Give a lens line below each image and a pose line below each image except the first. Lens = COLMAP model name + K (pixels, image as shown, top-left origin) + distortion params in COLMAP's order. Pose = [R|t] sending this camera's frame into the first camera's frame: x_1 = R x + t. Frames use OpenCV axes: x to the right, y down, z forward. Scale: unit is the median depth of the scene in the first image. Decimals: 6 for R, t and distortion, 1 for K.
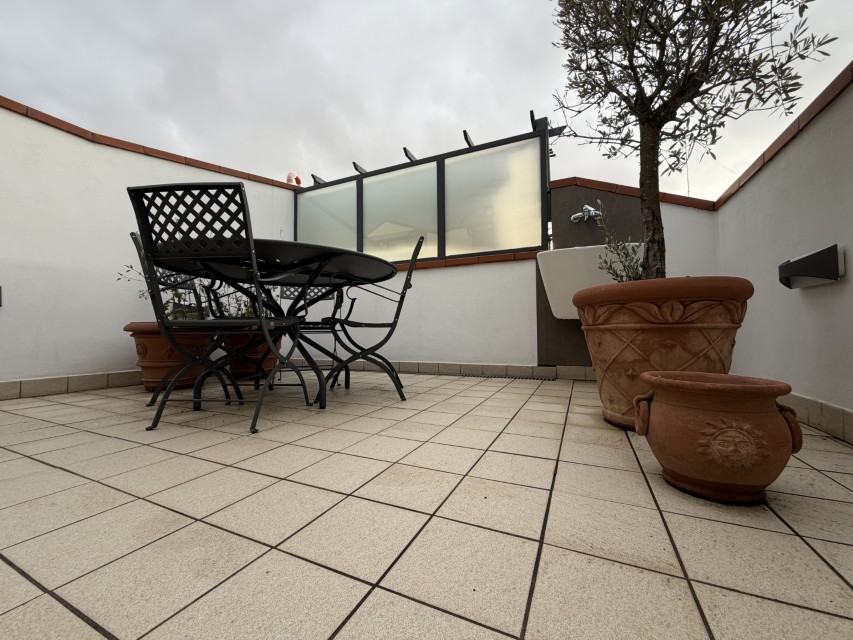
lens RADIAL K [[339.1, 0, 425.4], [0, 339.1, 318.9], [0, 0, 1]] dist [-0.000235, -0.000055]
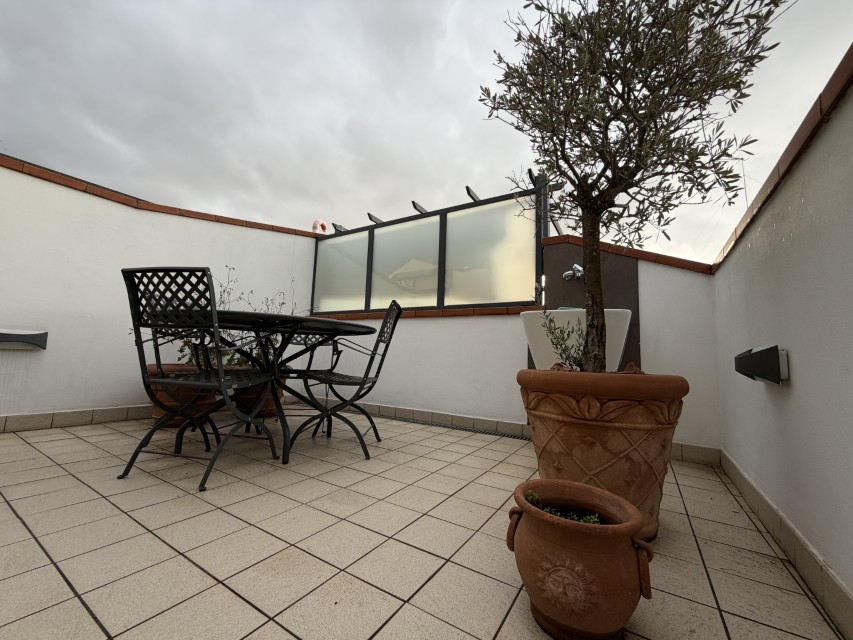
lens RADIAL K [[339.1, 0, 425.4], [0, 339.1, 318.9], [0, 0, 1]] dist [-0.000235, -0.000055]
pose [[0.991920, 0.031759, -0.122828, 0.316252], [-0.041417, 0.996179, -0.076894, -0.156425], [0.119916, 0.081359, 0.989445, -0.038232]]
